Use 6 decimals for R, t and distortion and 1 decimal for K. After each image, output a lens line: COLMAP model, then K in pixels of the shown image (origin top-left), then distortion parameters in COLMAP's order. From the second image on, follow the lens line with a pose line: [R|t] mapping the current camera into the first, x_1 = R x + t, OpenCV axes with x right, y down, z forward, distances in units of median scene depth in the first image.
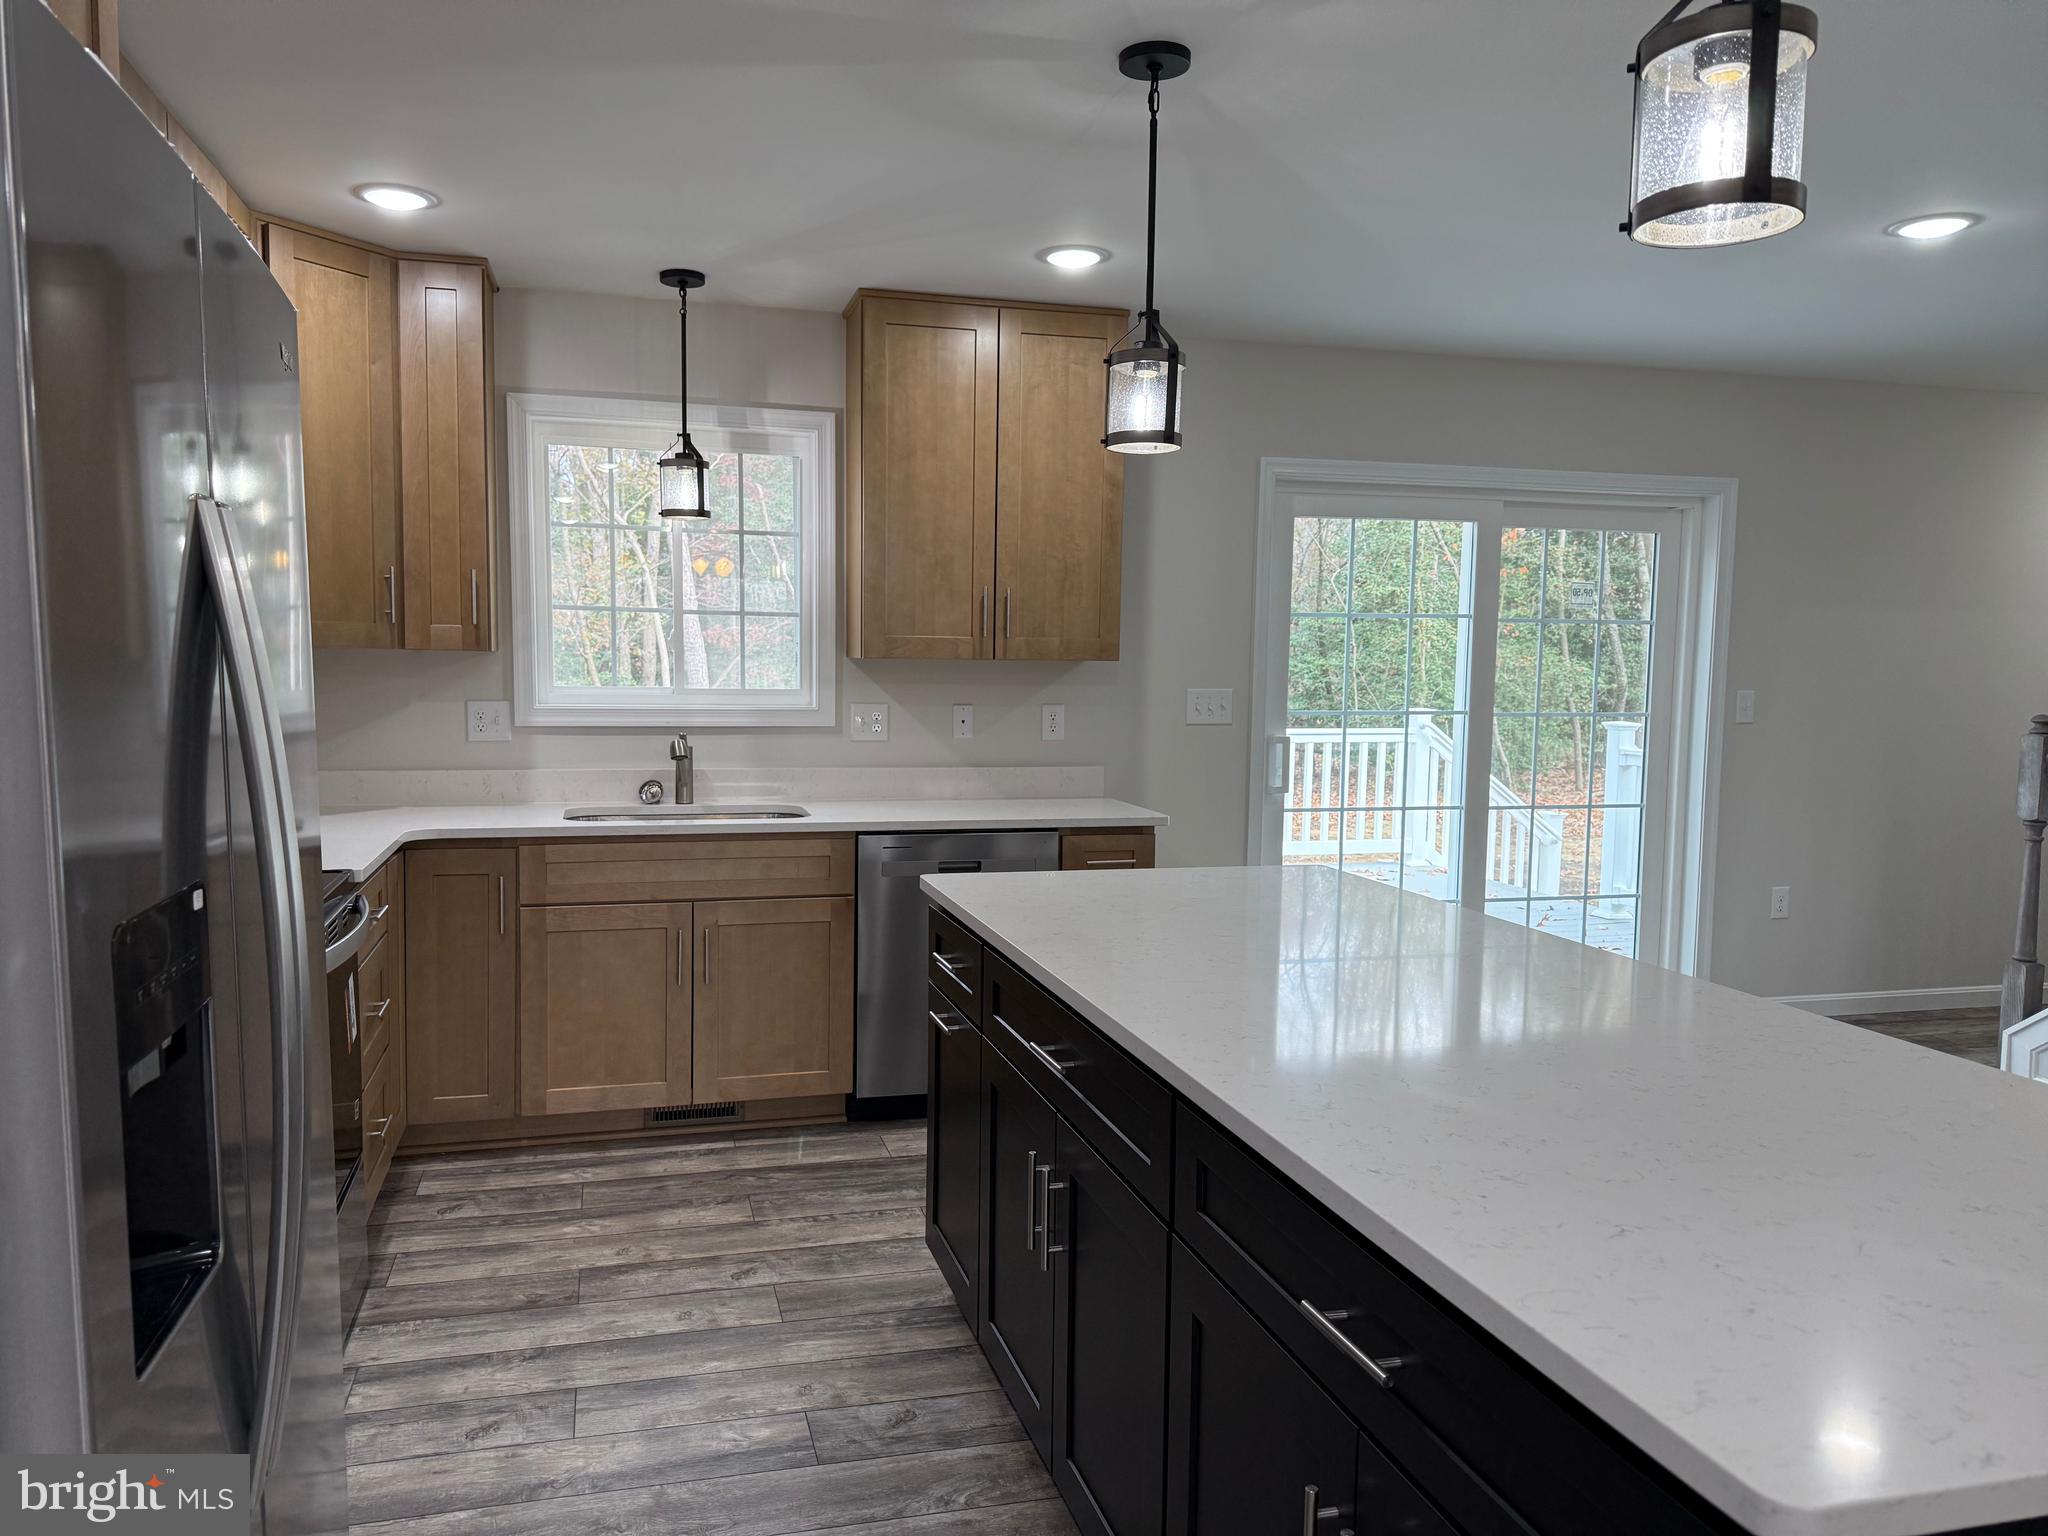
lens RADIAL K [[1459.4, 0, 967.5], [0, 1459.4, 798.2], [0, 0, 1]] dist [0.061753, 0.000781]
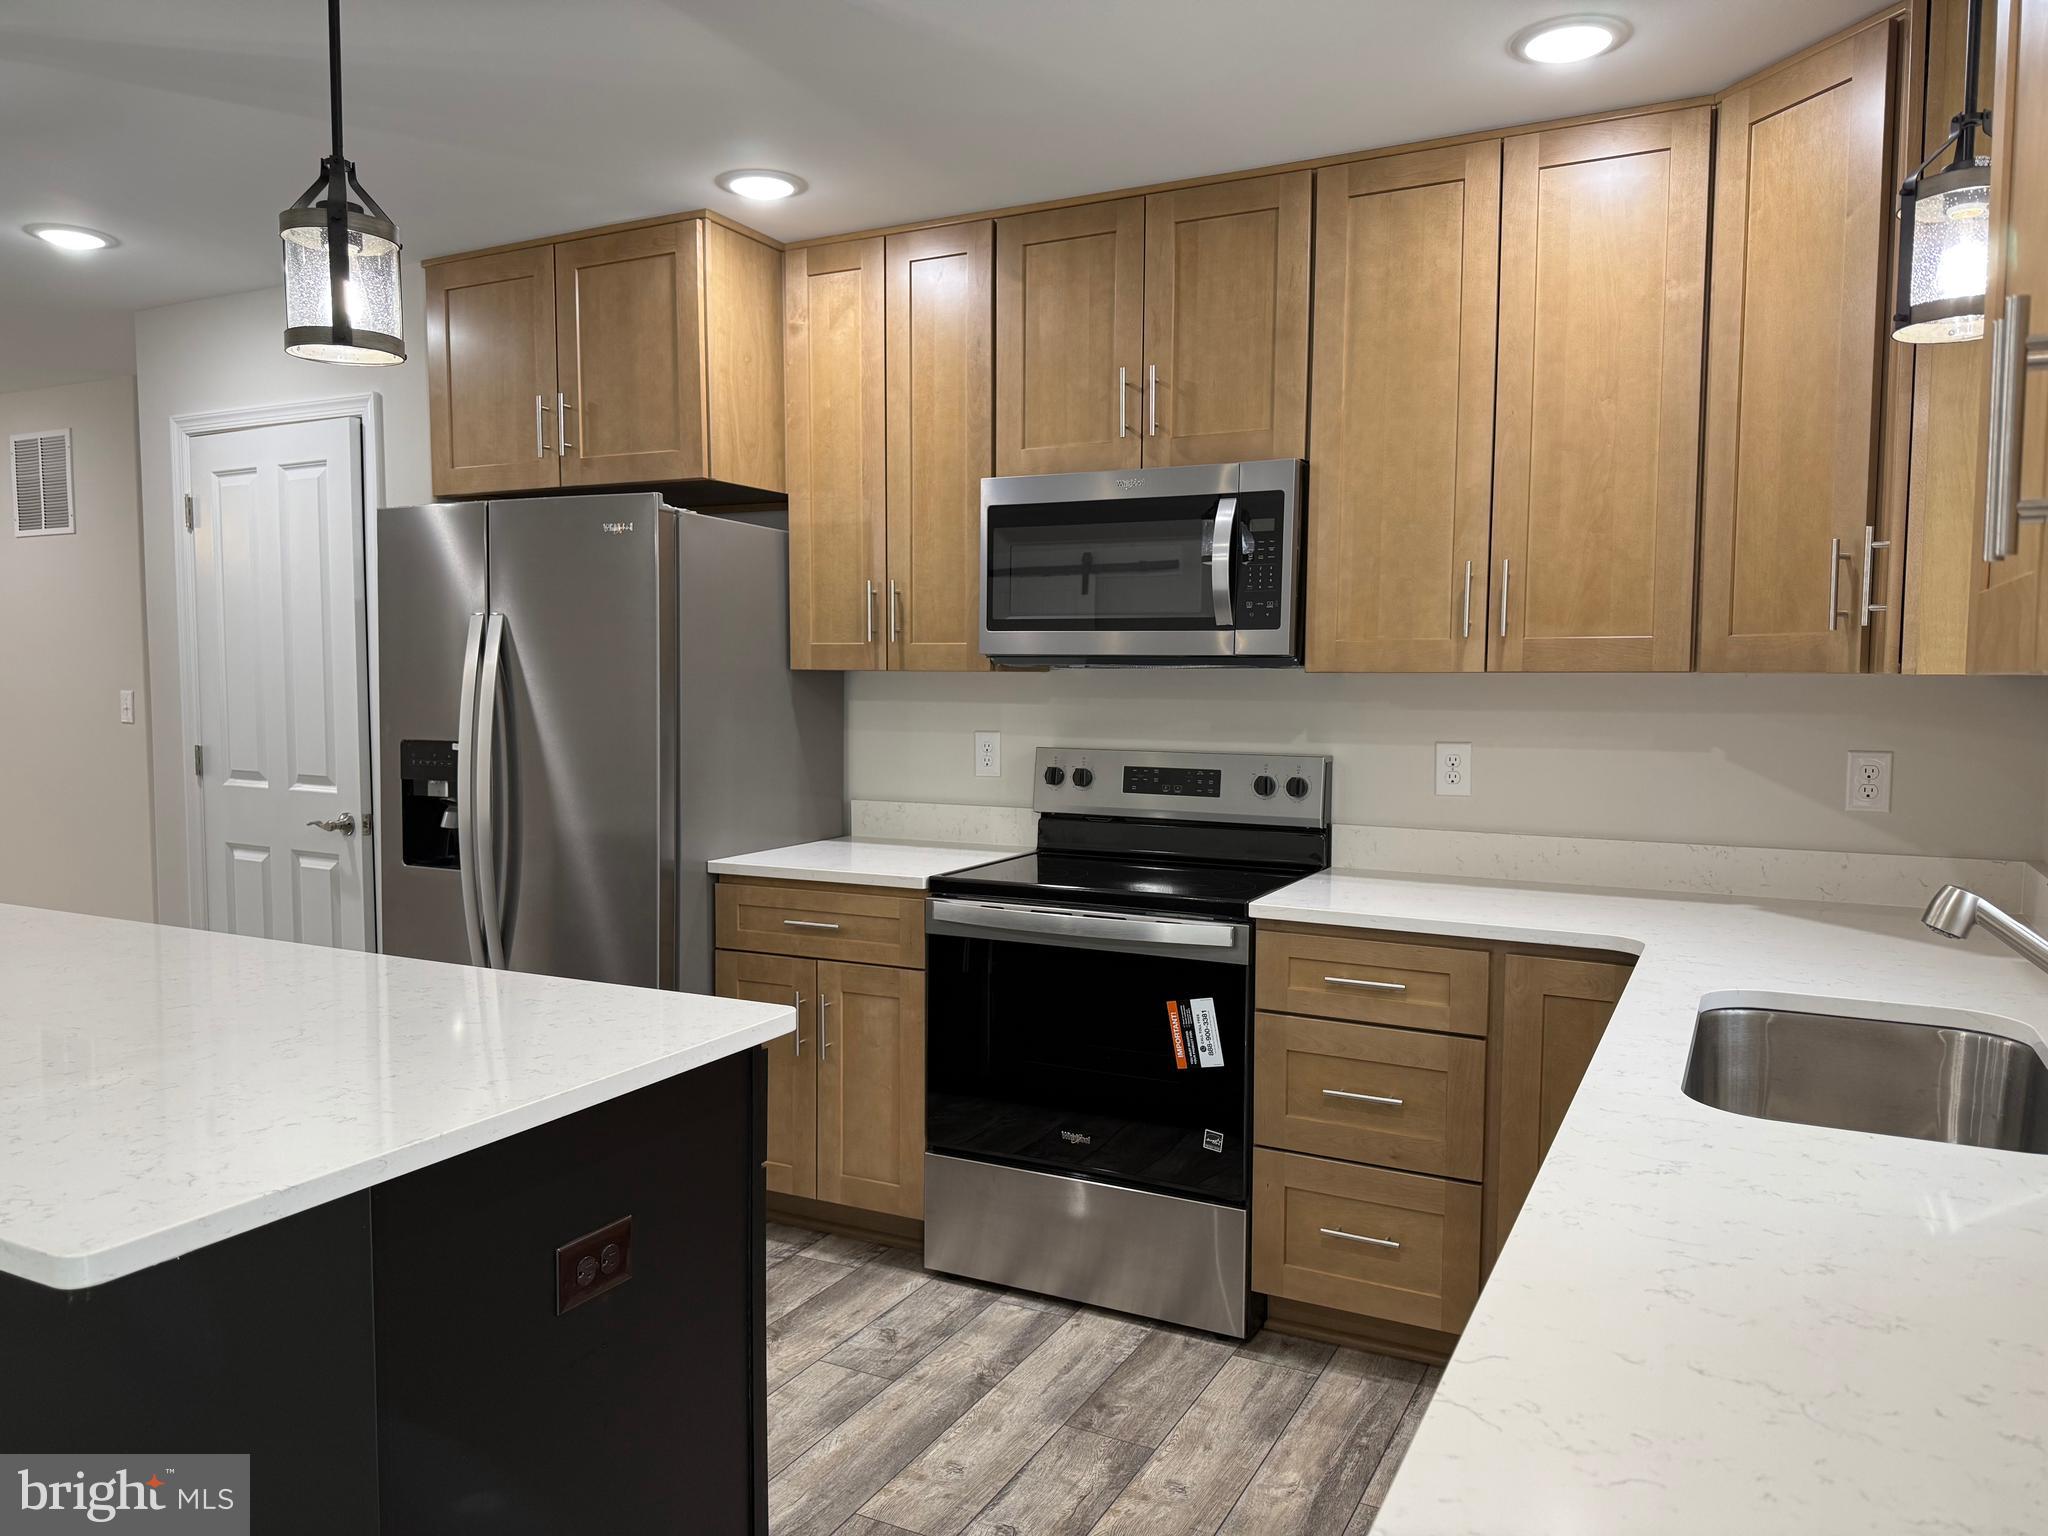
lens RADIAL K [[1440.5, 0, 1024.0], [0, 1440.5, 768.0], [0, 0, 1]] dist [0.040376, 0.000985]
pose [[-0.655070, 0.023540, -0.755202, 0.268011], [-0.094956, 0.989025, 0.113195, -0.089270], [0.749578, 0.145861, -0.645645, 1.046050]]
